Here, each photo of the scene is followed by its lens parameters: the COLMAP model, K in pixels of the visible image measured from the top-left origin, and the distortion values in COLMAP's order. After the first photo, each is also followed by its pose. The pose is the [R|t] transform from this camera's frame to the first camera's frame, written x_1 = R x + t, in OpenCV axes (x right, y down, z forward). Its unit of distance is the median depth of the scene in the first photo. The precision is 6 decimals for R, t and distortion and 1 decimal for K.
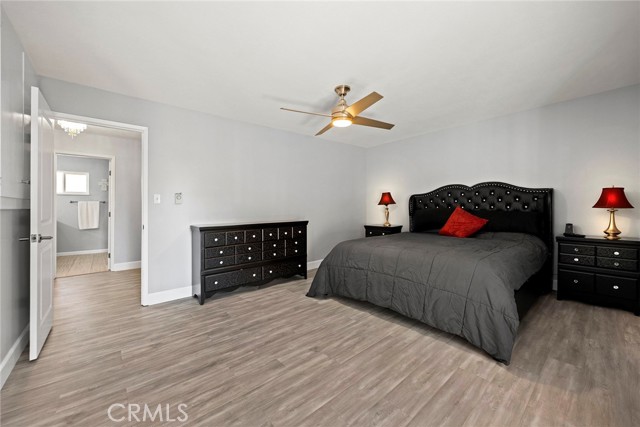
lens RADIAL K [[247.1, 0, 318.7], [0, 247.1, 205.6], [0, 0, 1]] dist [0.000379, -0.000130]
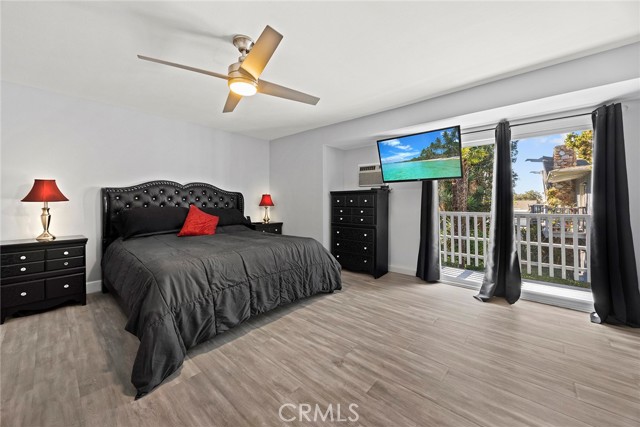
lens RADIAL K [[247.1, 0, 318.7], [0, 247.1, 205.6], [0, 0, 1]] dist [0.000379, -0.000130]
pose [[-0.133469, 0.003753, 0.991046, -0.768754], [0.000310, 0.999993, -0.003745, 0.015045], [-0.991053, -0.000193, -0.133469, 1.025720]]
